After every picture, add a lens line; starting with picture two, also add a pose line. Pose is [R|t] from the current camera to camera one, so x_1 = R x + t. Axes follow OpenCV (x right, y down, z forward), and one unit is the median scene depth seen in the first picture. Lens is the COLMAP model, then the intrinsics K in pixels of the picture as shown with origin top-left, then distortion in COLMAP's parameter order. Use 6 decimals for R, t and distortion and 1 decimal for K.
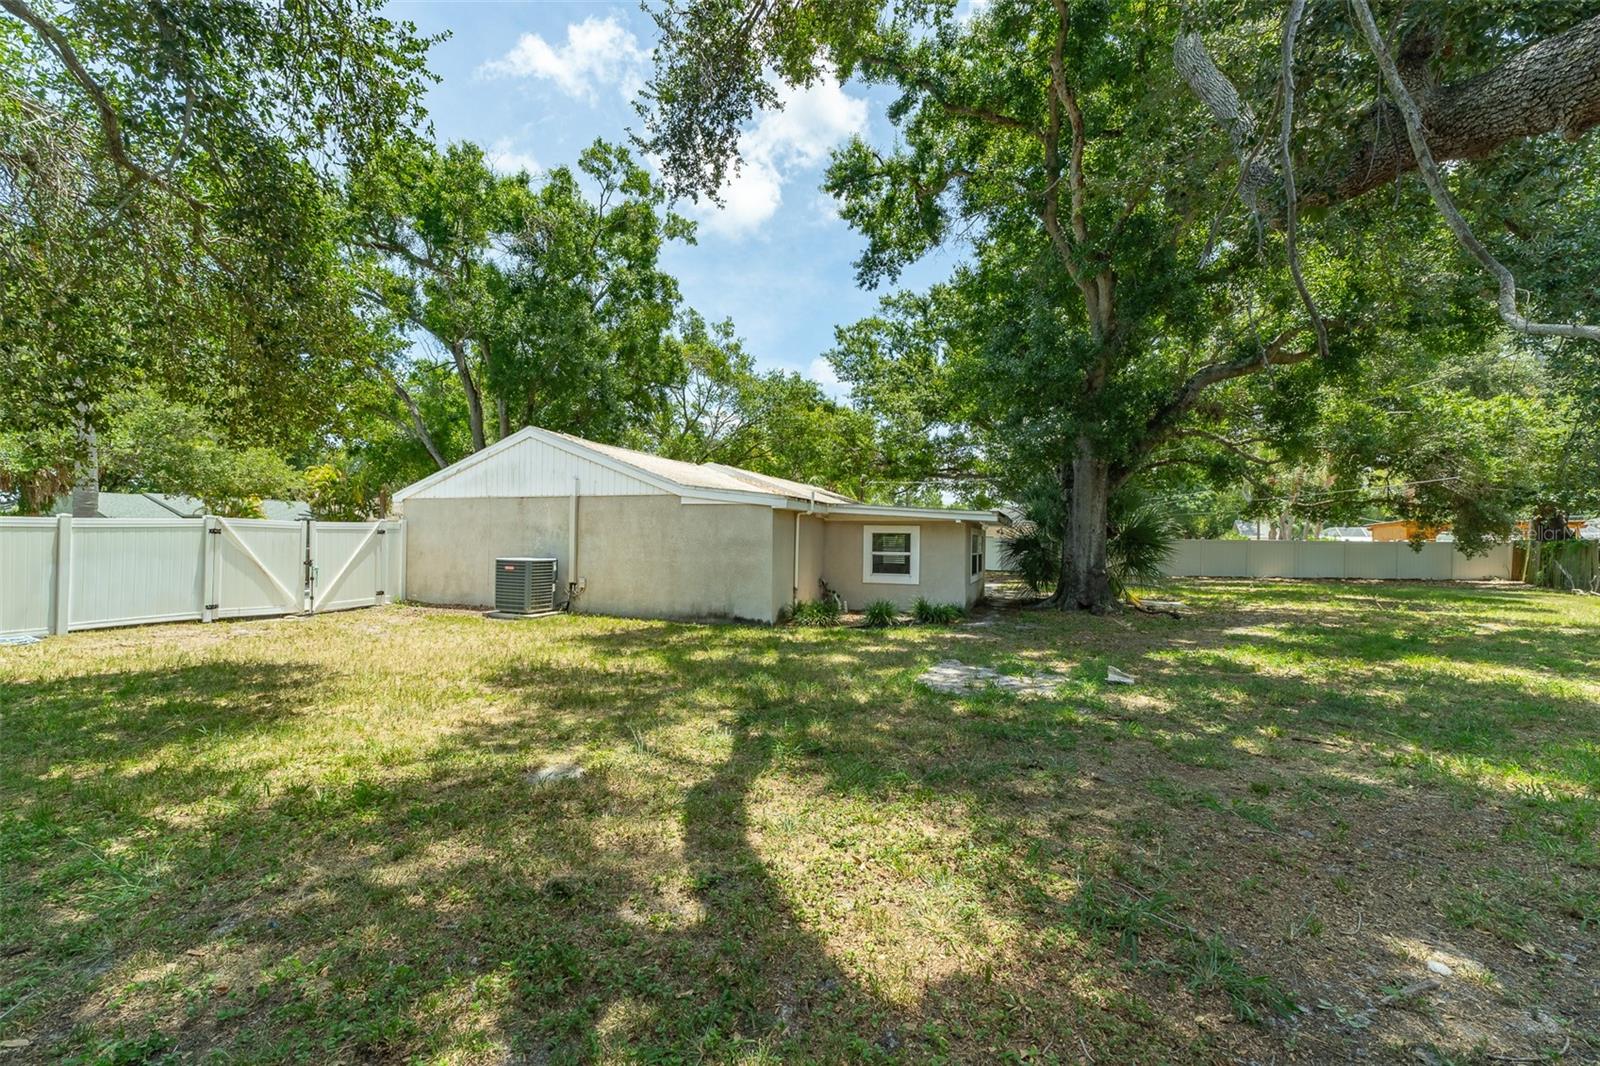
lens RADIAL K [[674.8, 0, 798.8], [0, 674.8, 542.1], [0, 0, 1]] dist [0.000920, -0.000008]
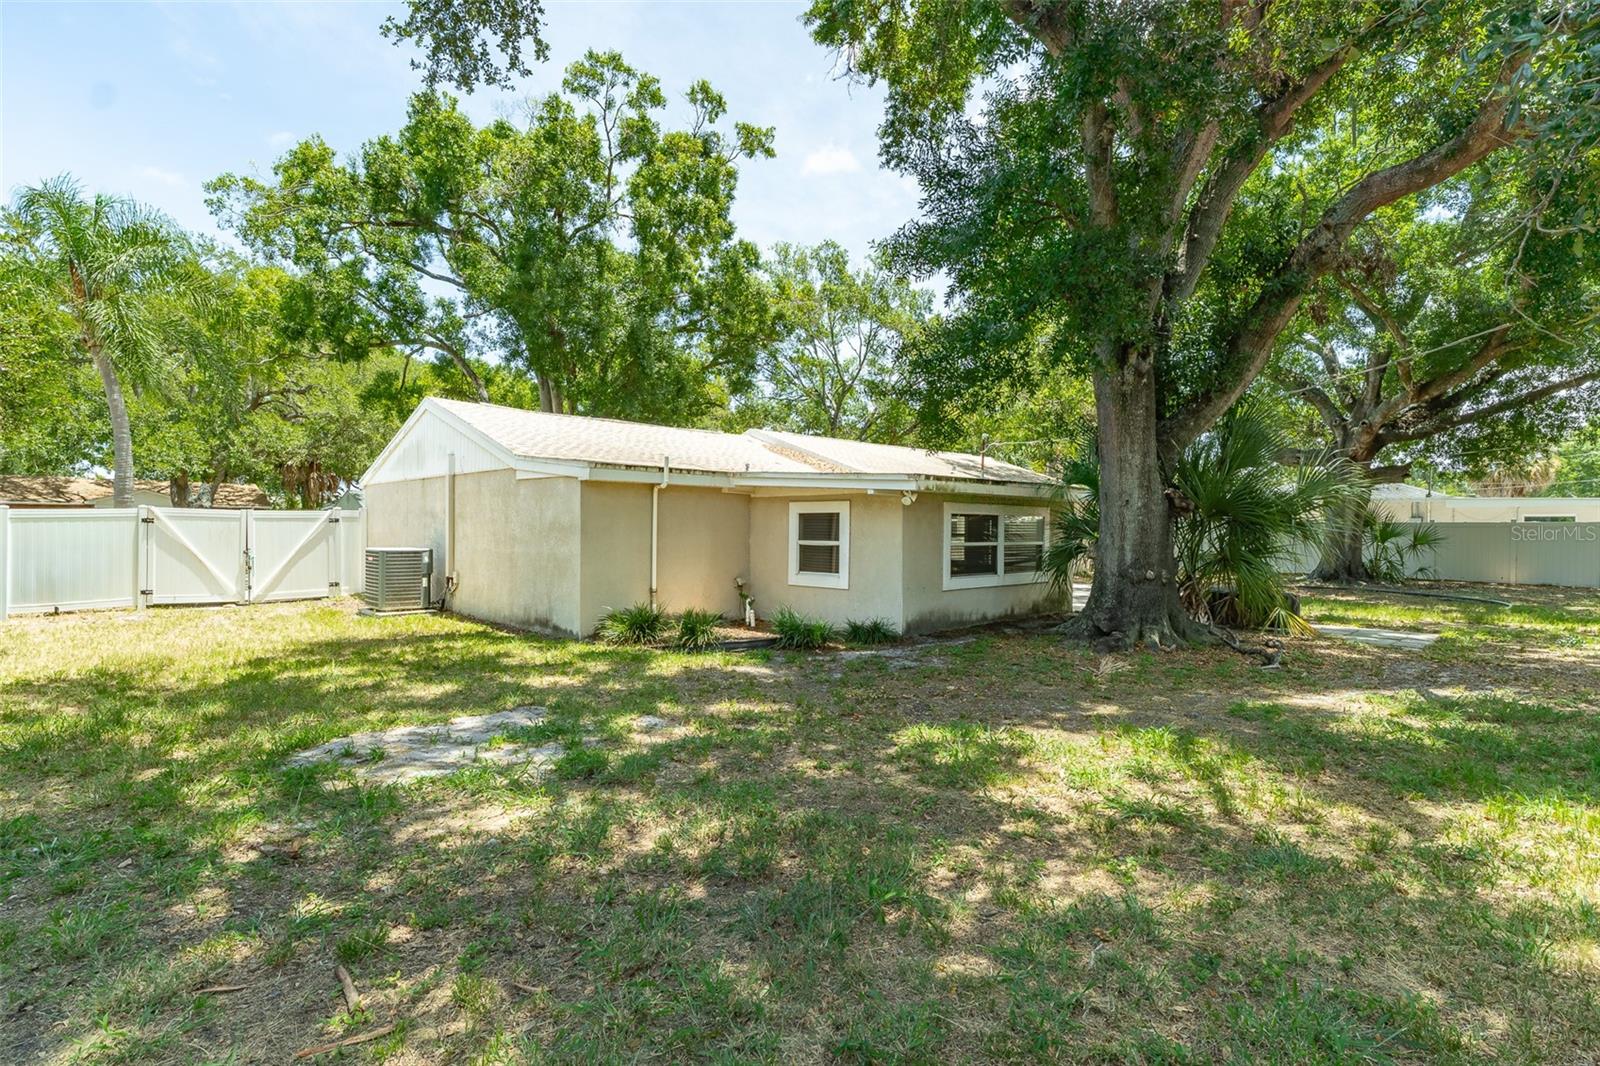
lens RADIAL K [[814.7, 0, 799.6], [0, 814.7, 534.7], [0, 0, 1]] dist [-0.005754, -0.000199]
pose [[0.900683, -0.004886, -0.434450, 0.485497], [0.004050, 0.999988, -0.002850, 0.011246], [0.434459, 0.000808, 0.900691, 0.256981]]
